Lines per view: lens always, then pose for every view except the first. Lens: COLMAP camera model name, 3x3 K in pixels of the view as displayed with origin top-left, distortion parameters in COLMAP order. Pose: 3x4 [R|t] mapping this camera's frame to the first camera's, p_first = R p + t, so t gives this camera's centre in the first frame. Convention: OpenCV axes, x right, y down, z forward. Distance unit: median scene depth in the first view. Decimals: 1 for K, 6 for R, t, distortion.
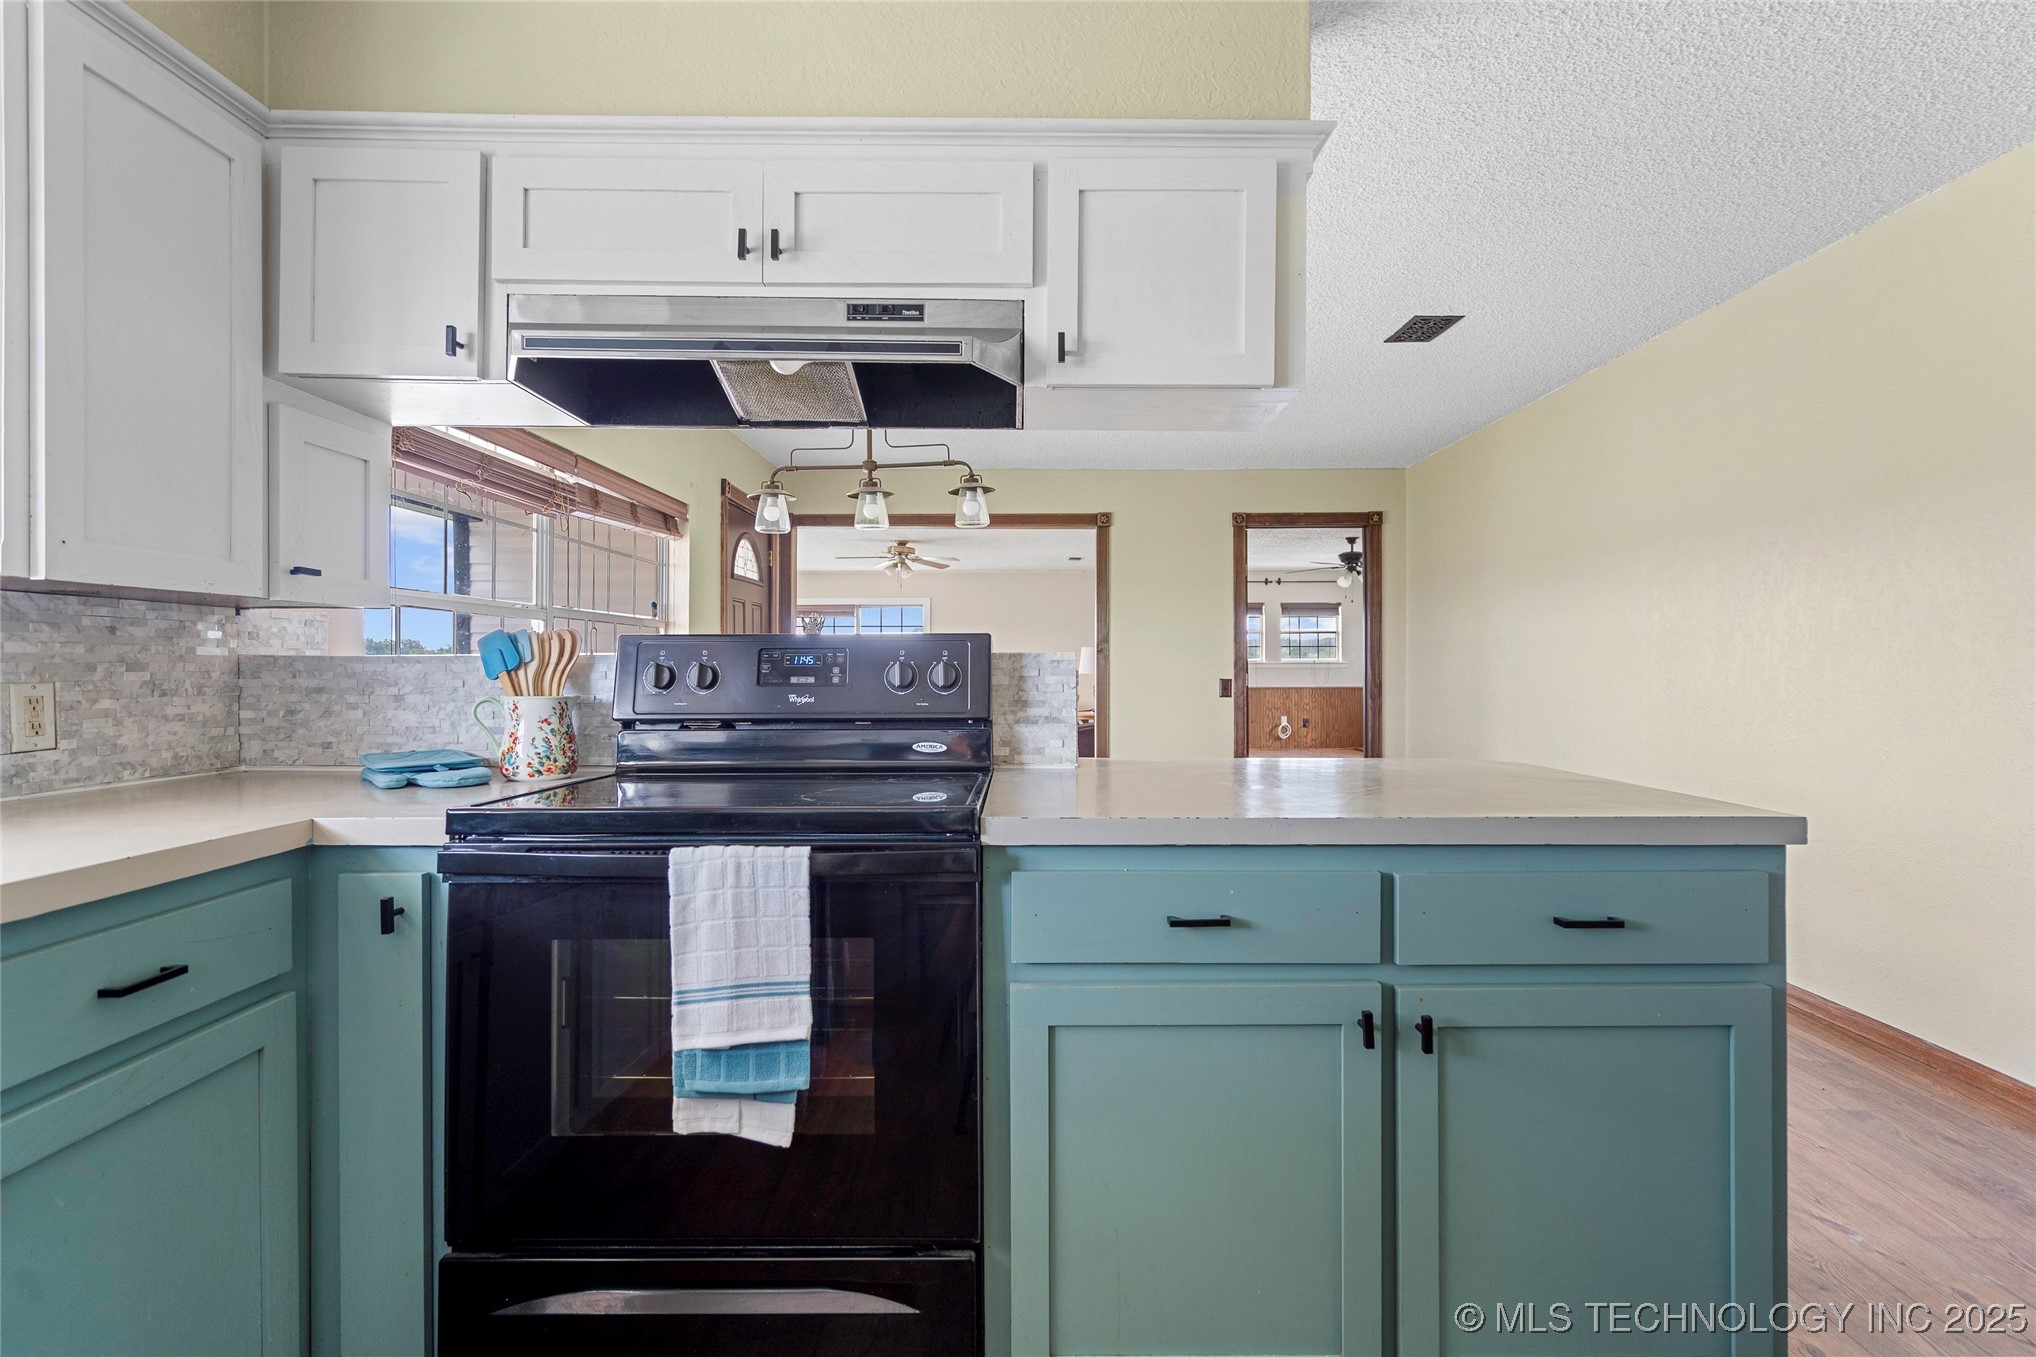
lens RADIAL K [[945.3, 0, 1022.4], [0, 945.3, 665.2], [0, 0, 1]] dist [0.000457, 0.000104]
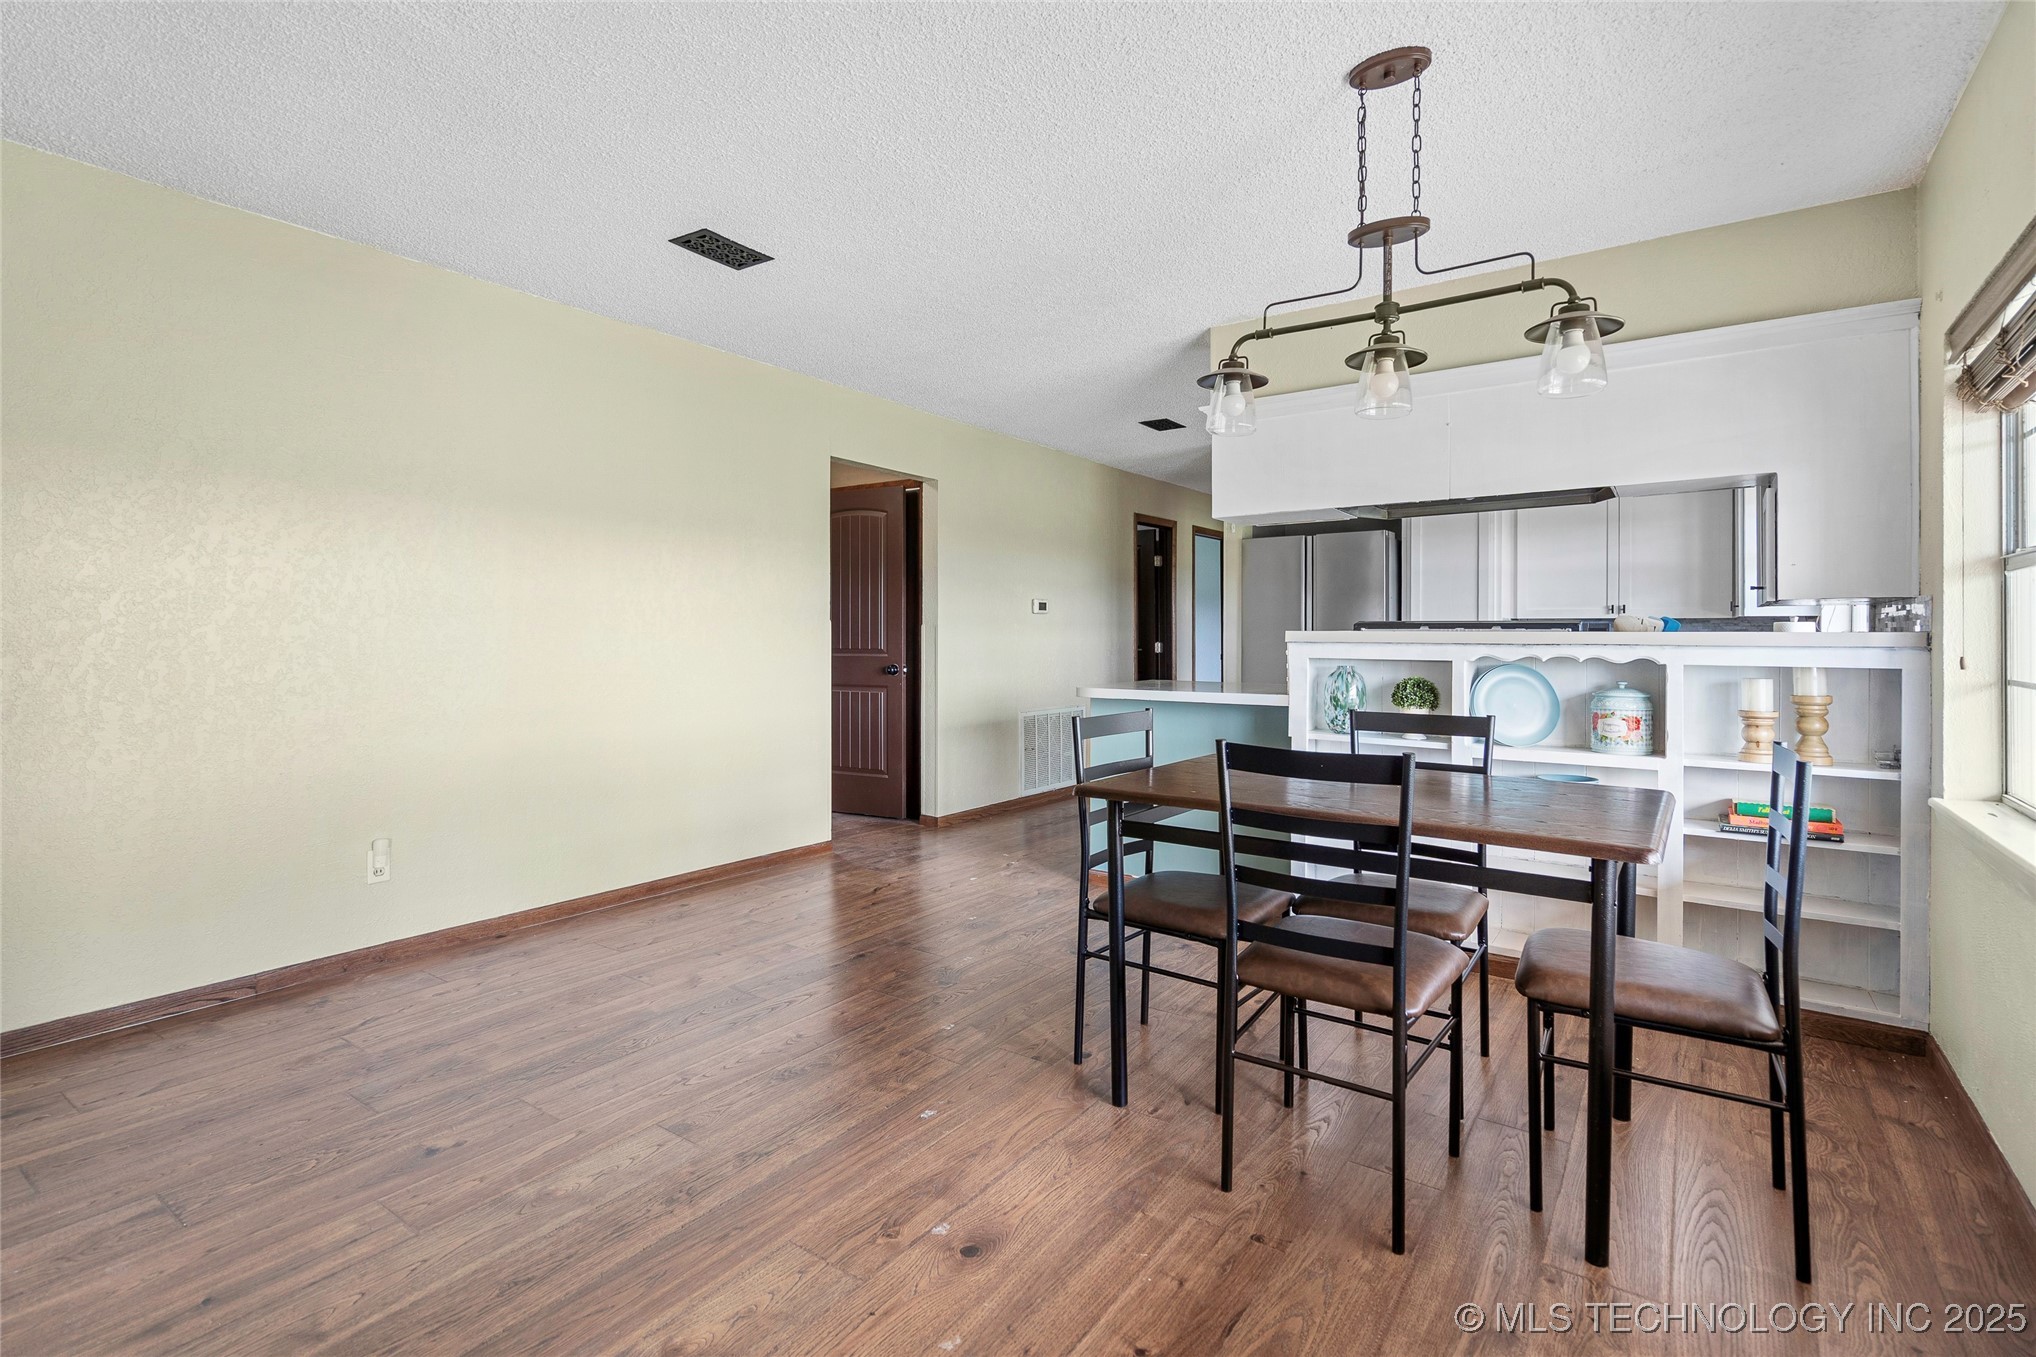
lens RADIAL K [[961.6, 0, 1016.3], [0, 961.6, 625.6], [0, 0, 1]] dist [-0.002374, 0.000050]
pose [[-0.819336, 0.005183, 0.573291, -0.564882], [-0.002649, 0.999914, -0.012826, 0.001252], [-0.573308, -0.012027, -0.819252, 2.900177]]
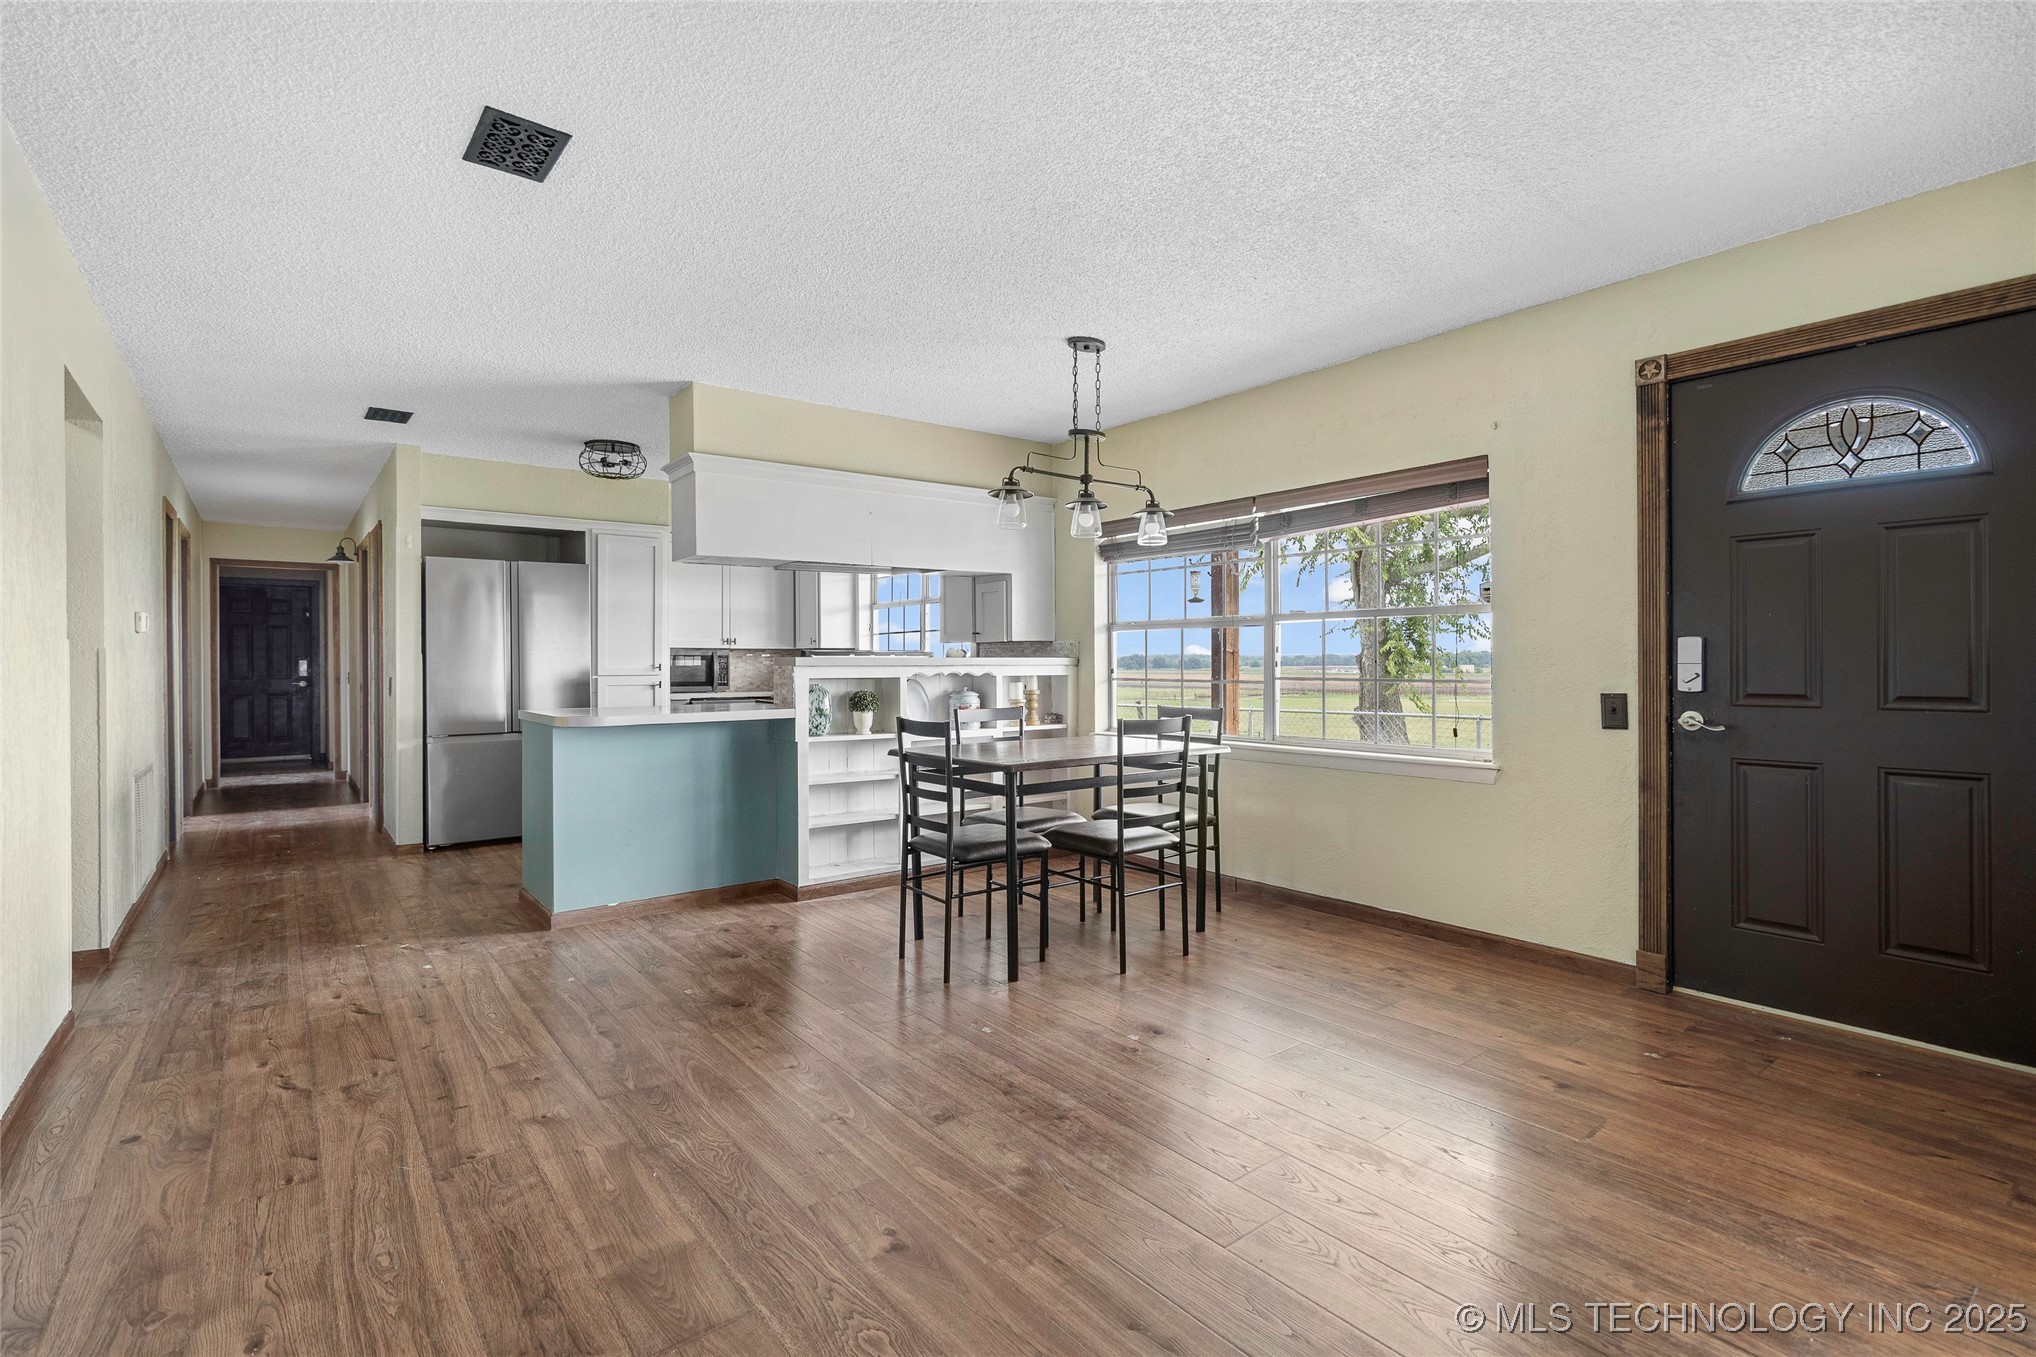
lens RADIAL K [[945.3, 0, 1022.4], [0, 945.3, 665.2], [0, 0, 1]] dist [0.000457, 0.000104]
pose [[-0.780829, 0.007893, -0.624695, 1.031191], [0.006631, 0.999969, 0.004347, -0.001126], [0.624709, -0.000748, -0.780857, 3.188443]]
